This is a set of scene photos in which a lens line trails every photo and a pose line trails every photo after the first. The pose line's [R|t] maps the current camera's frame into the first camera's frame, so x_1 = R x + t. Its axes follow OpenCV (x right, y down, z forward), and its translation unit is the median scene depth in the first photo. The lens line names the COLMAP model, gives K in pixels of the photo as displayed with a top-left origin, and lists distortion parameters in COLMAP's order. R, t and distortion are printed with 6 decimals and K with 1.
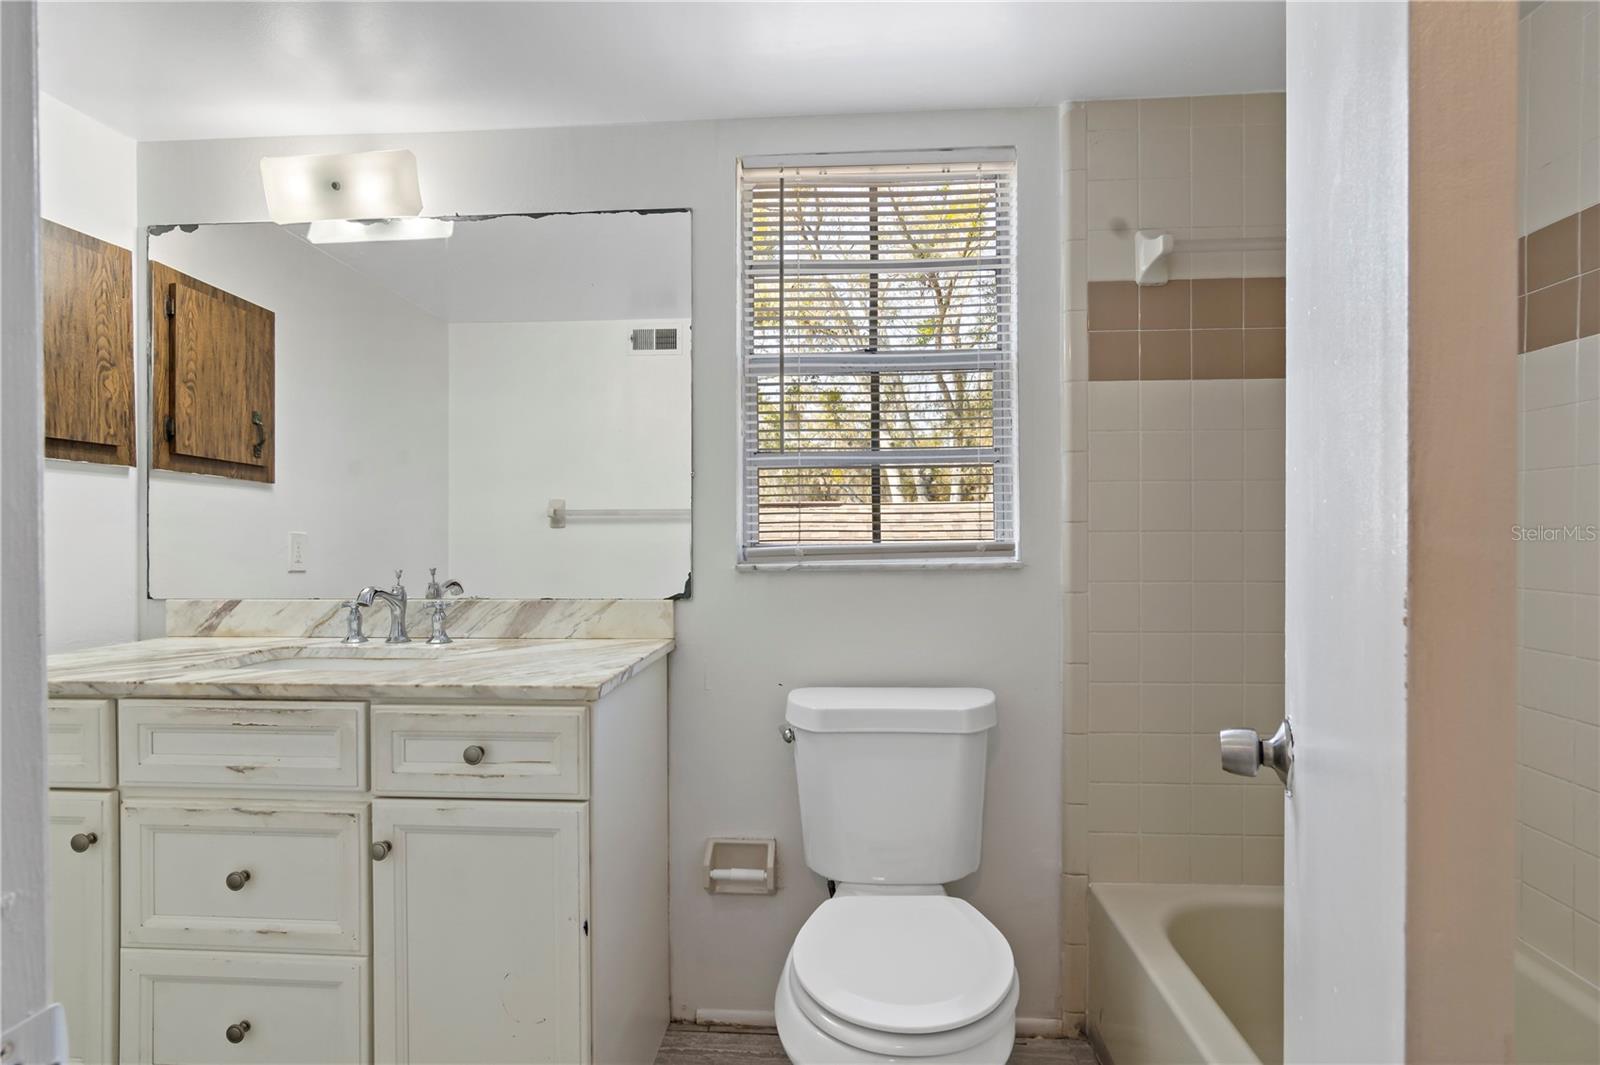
lens RADIAL K [[795.7, 0, 797.5], [0, 795.7, 537.7], [0, 0, 1]] dist [-0.001172, 0.002469]
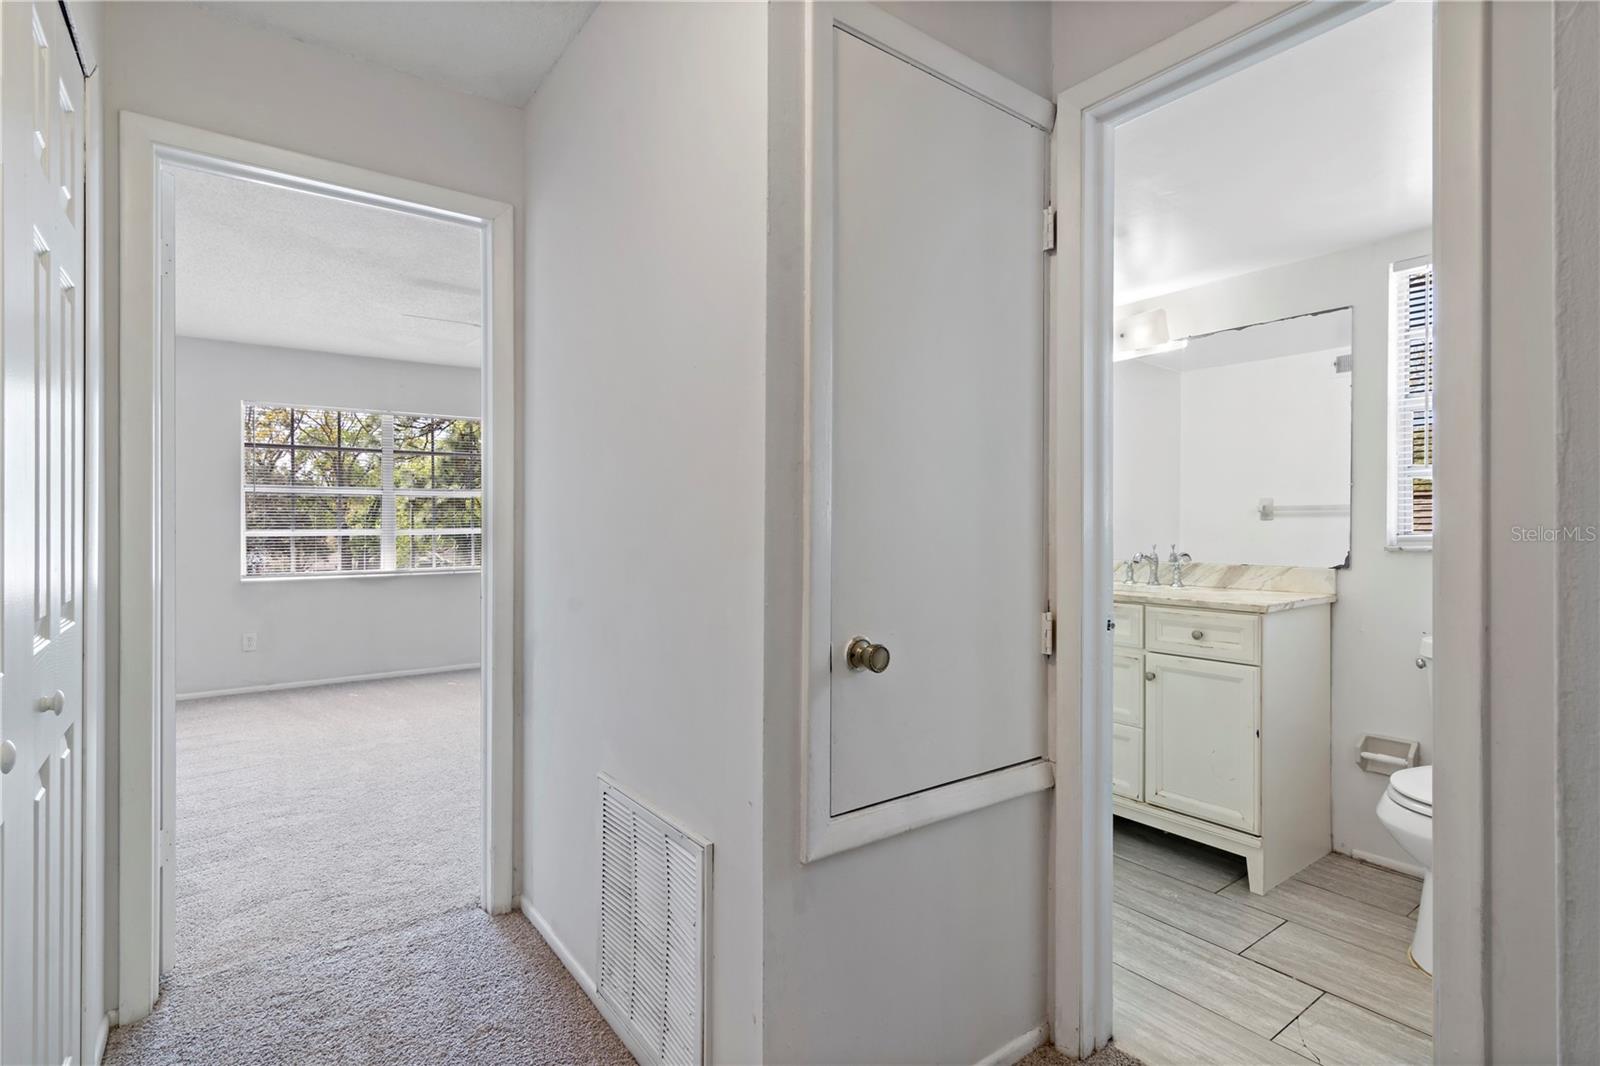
lens RADIAL K [[795.7, 0, 797.5], [0, 795.7, 527.6], [0, 0, 1]] dist [-0.001172, 0.002469]
pose [[0.657282, 0.006968, -0.753612, 0.315722], [-0.008443, 0.999963, 0.001881, 0.006325], [0.753597, 0.005126, 0.657317, -0.773096]]
